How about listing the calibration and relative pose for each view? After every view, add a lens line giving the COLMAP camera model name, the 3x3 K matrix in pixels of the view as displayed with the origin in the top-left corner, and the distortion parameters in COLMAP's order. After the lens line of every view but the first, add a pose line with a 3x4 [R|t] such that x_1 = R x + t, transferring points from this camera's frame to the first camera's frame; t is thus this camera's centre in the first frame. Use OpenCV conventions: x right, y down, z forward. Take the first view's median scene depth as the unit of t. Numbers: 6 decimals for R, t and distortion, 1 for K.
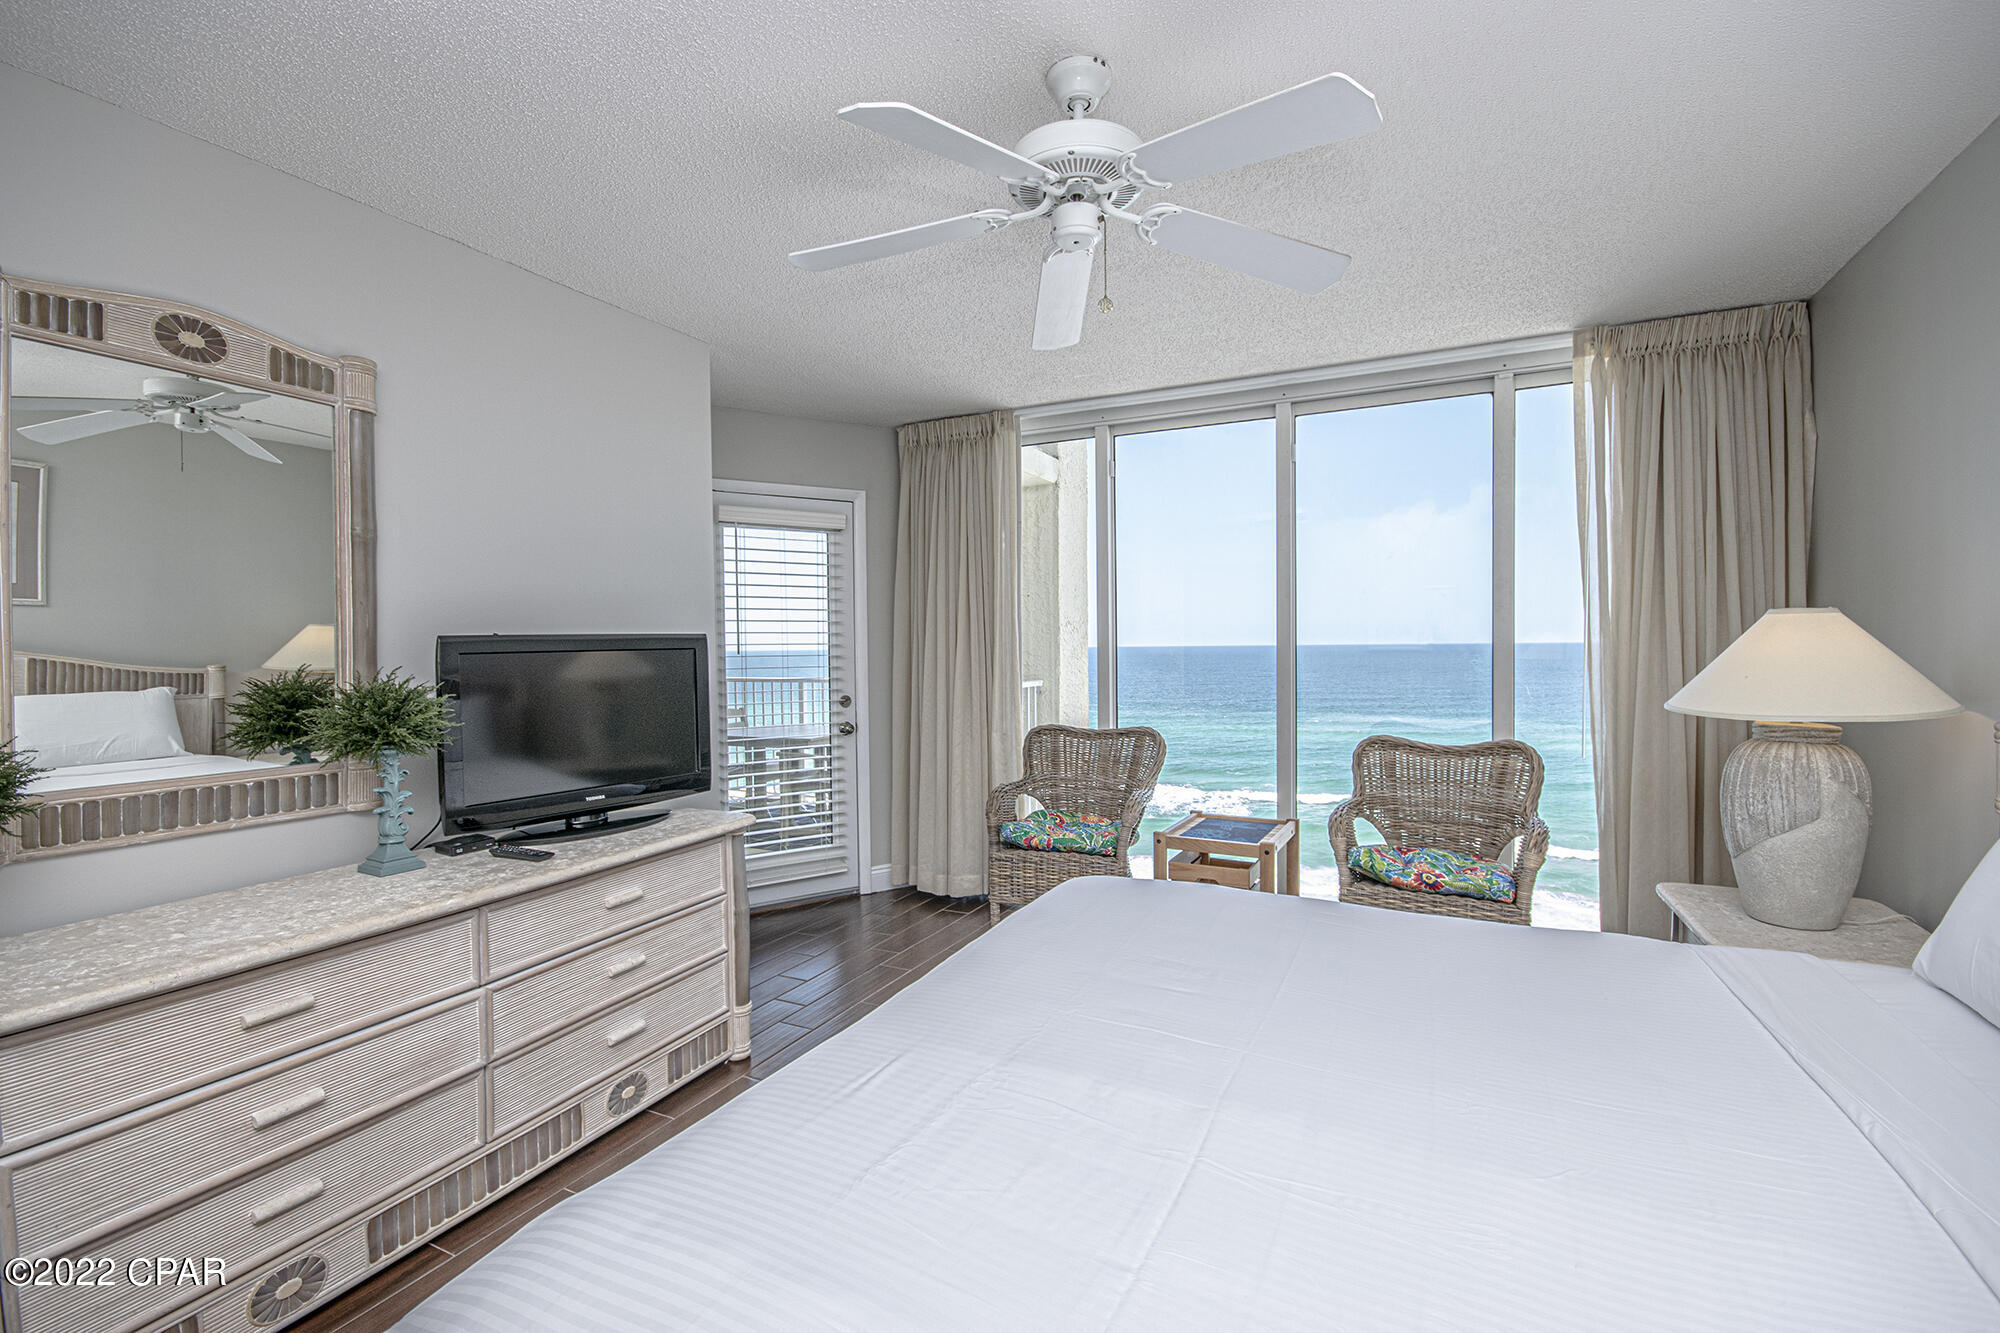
lens RADIAL K [[861.5, 0, 1000.0], [0, 861.5, 666.5], [0, 0, 1]] dist [-0.021489, 0.000154]
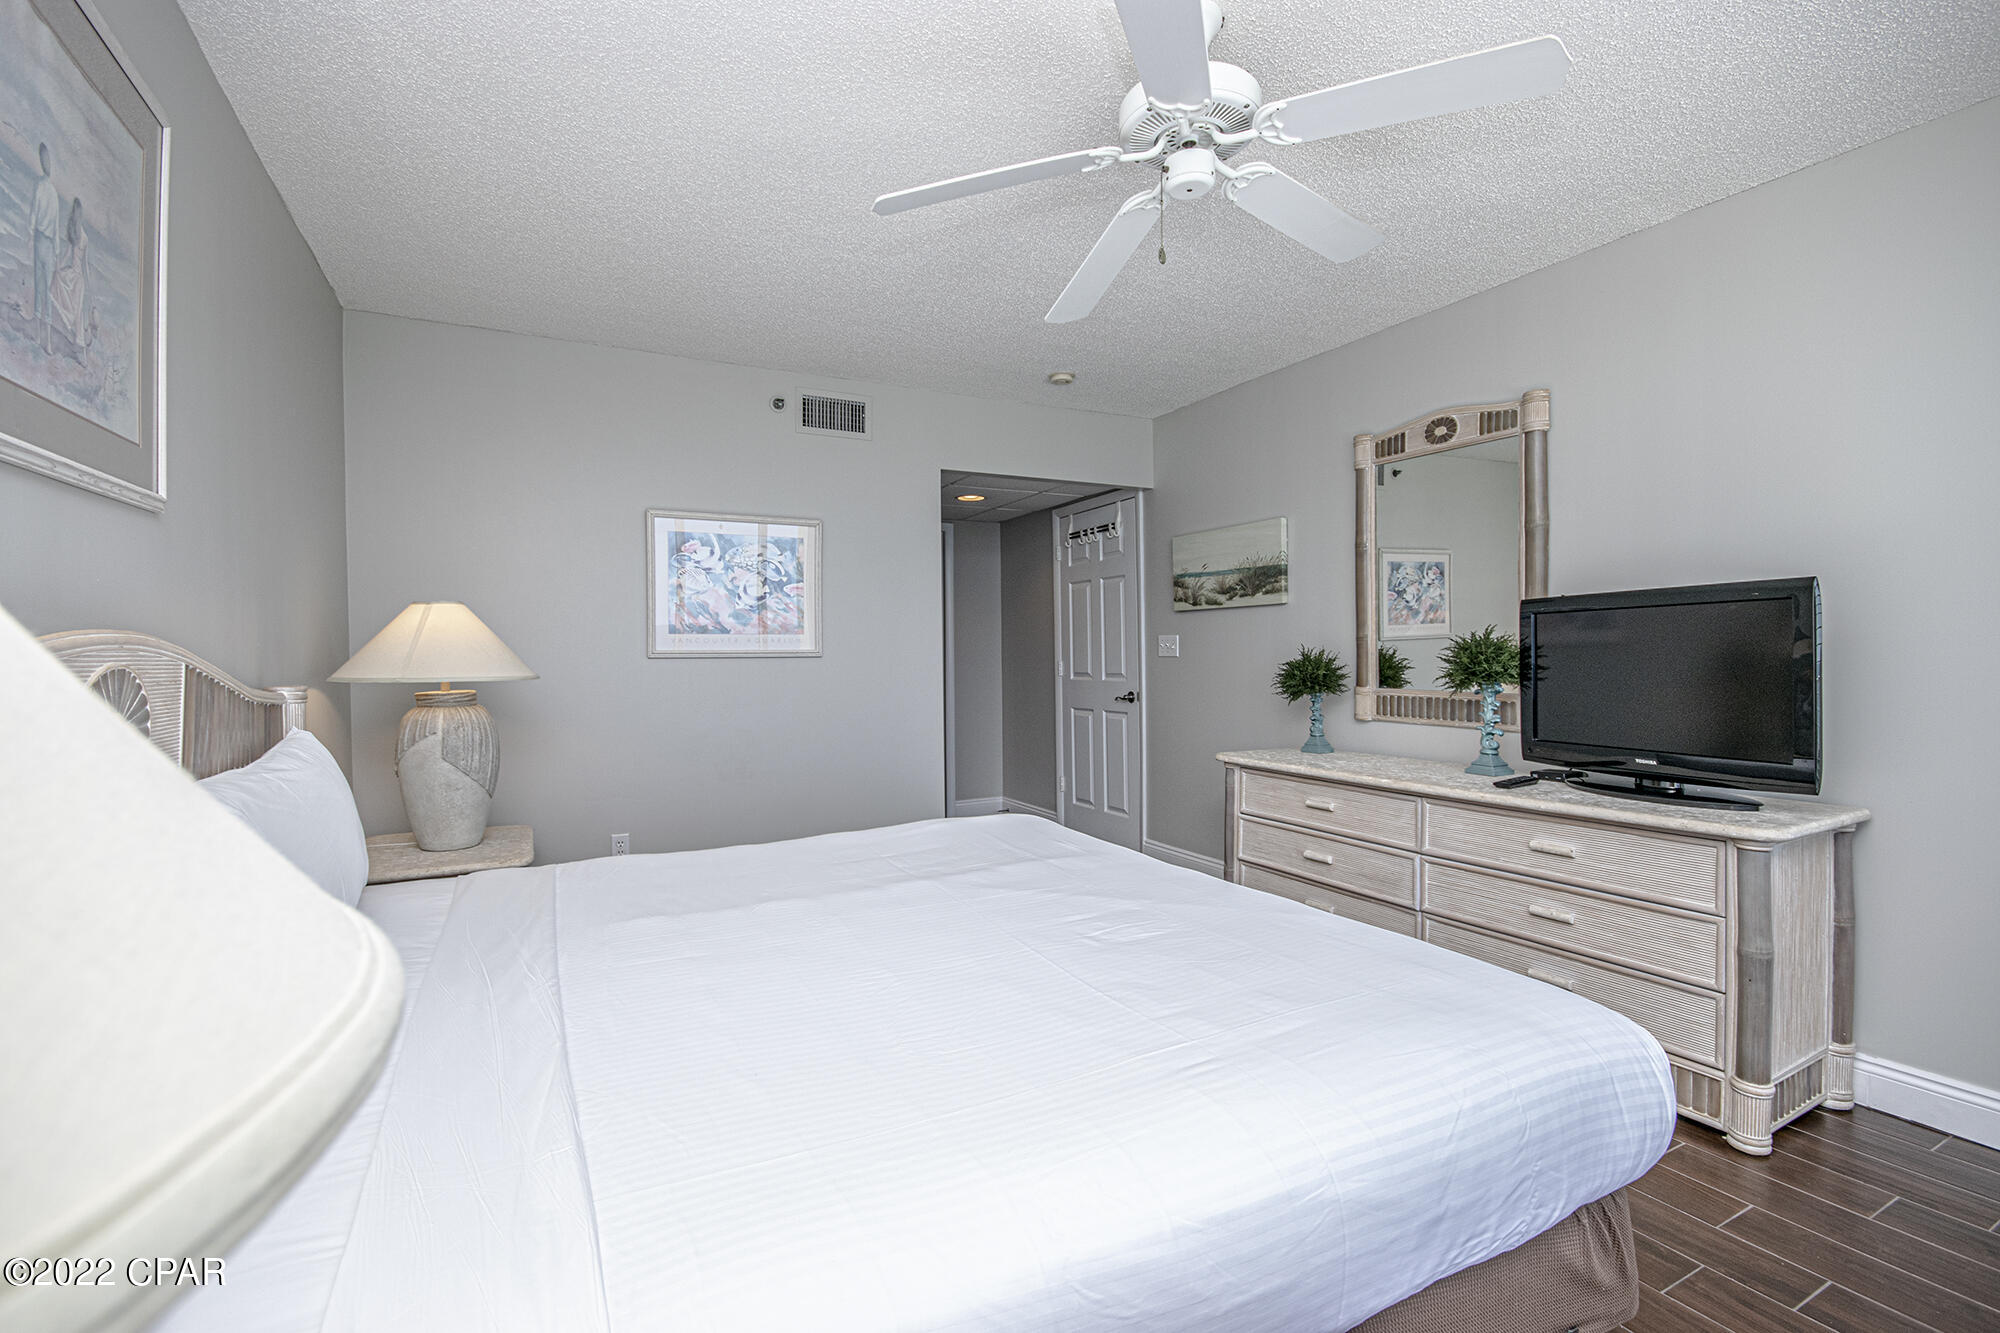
lens RADIAL K [[893.1, 0, 1000.0], [0, 893.1, 666.5], [0, 0, 1]] dist [0.000862, -0.000053]
pose [[-0.590136, 0.021735, -0.807011, 0.566577], [-0.010826, 0.999335, 0.034832, 0.016171], [0.807231, 0.029292, -0.589508, 0.761788]]
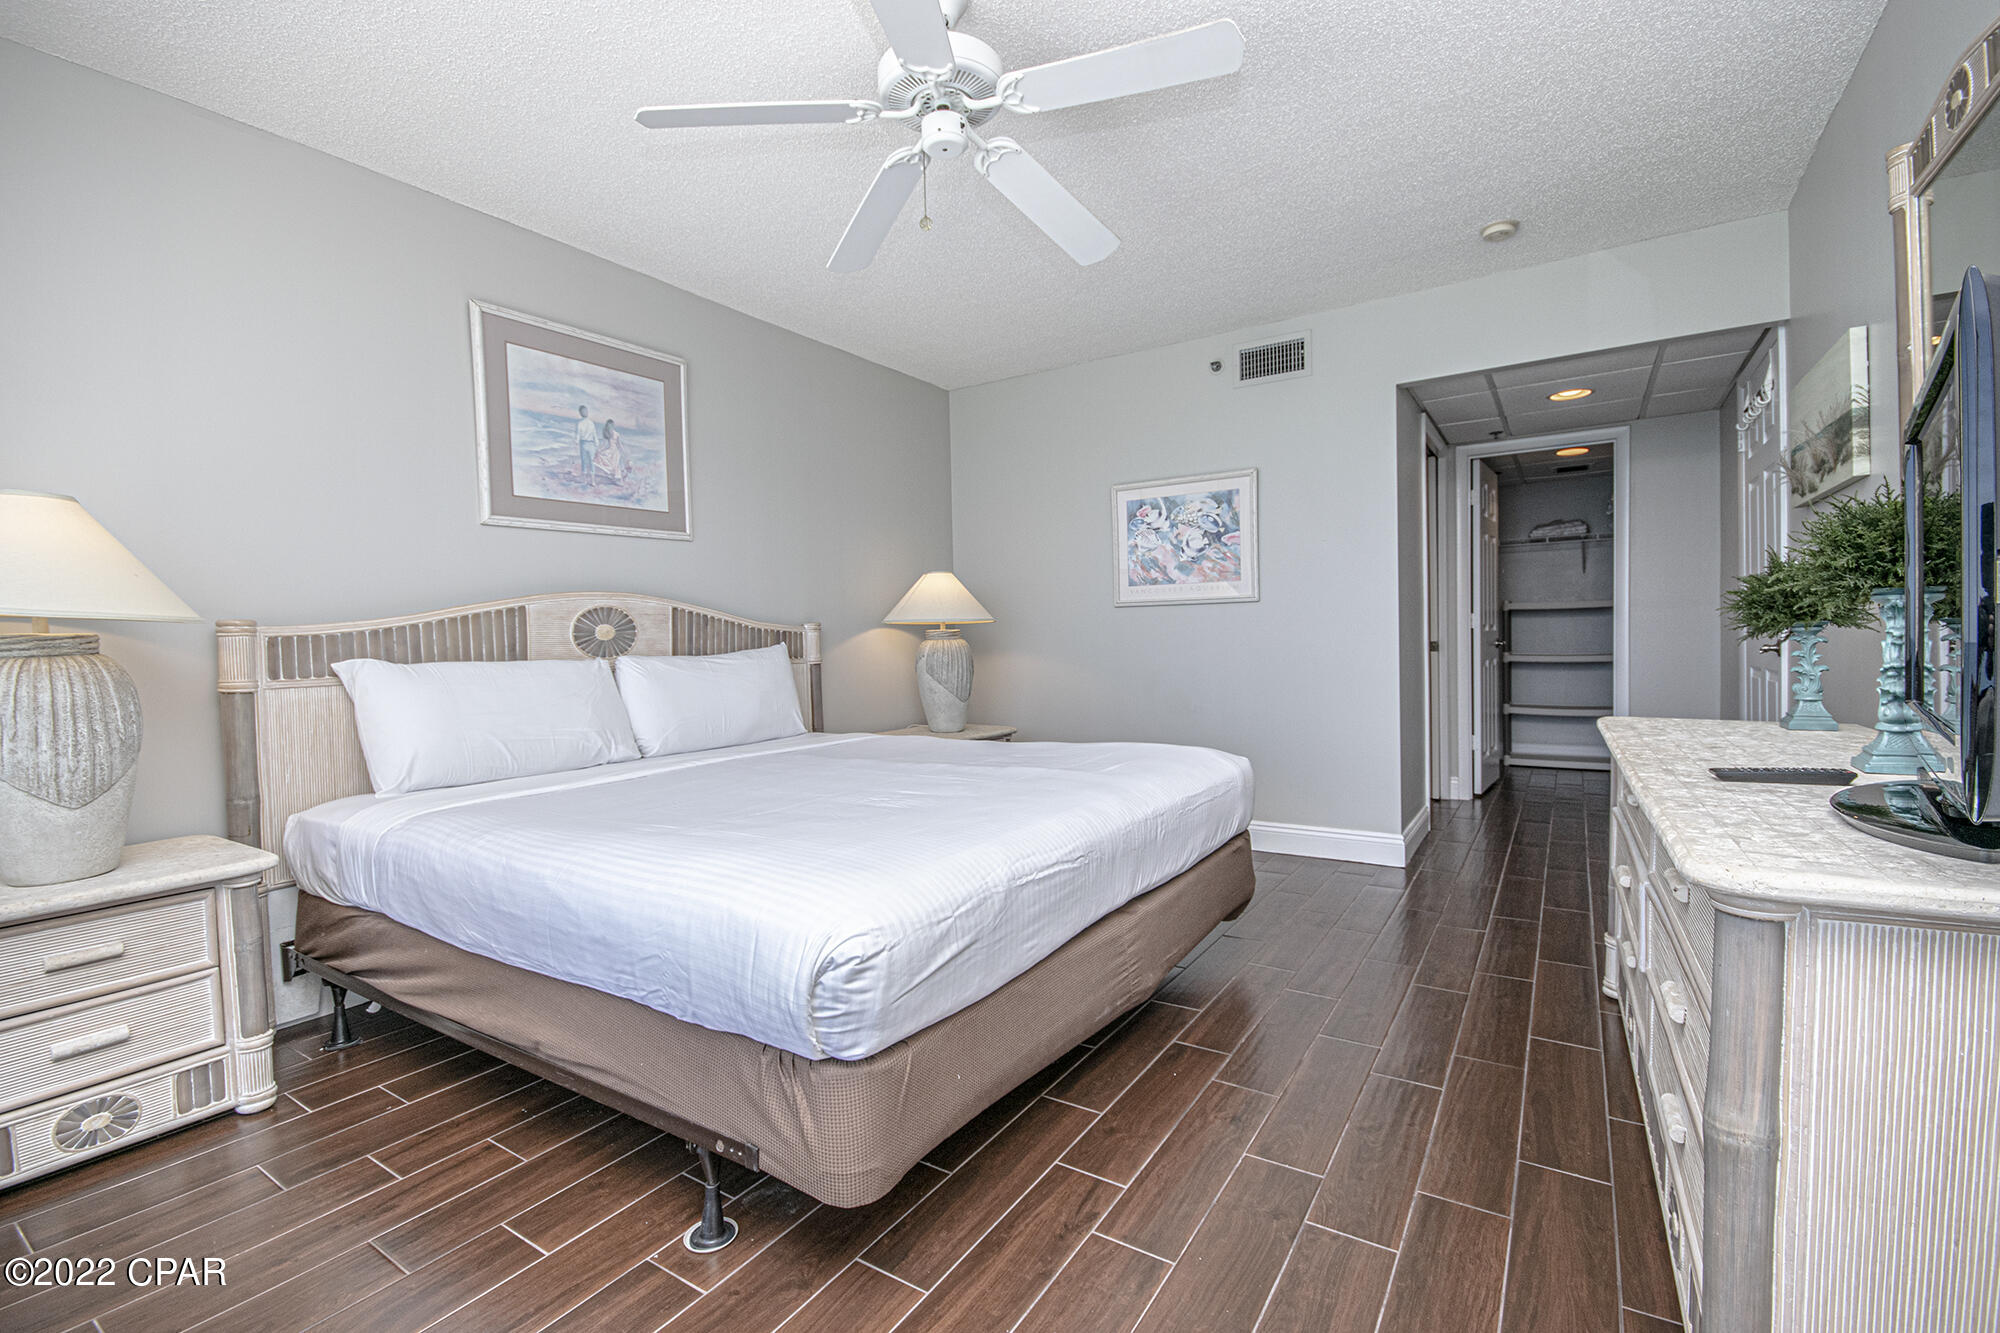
lens RADIAL K [[867.1, 0, 992.2], [0, 867.1, 660.0], [0, 0, 1]] dist [0.003011, 0.000402]
pose [[-0.992293, 0.024060, 0.121557, -0.057271], [0.031046, 0.997953, 0.055906, 0.051140], [-0.119963, 0.059249, -0.991009, 1.110059]]
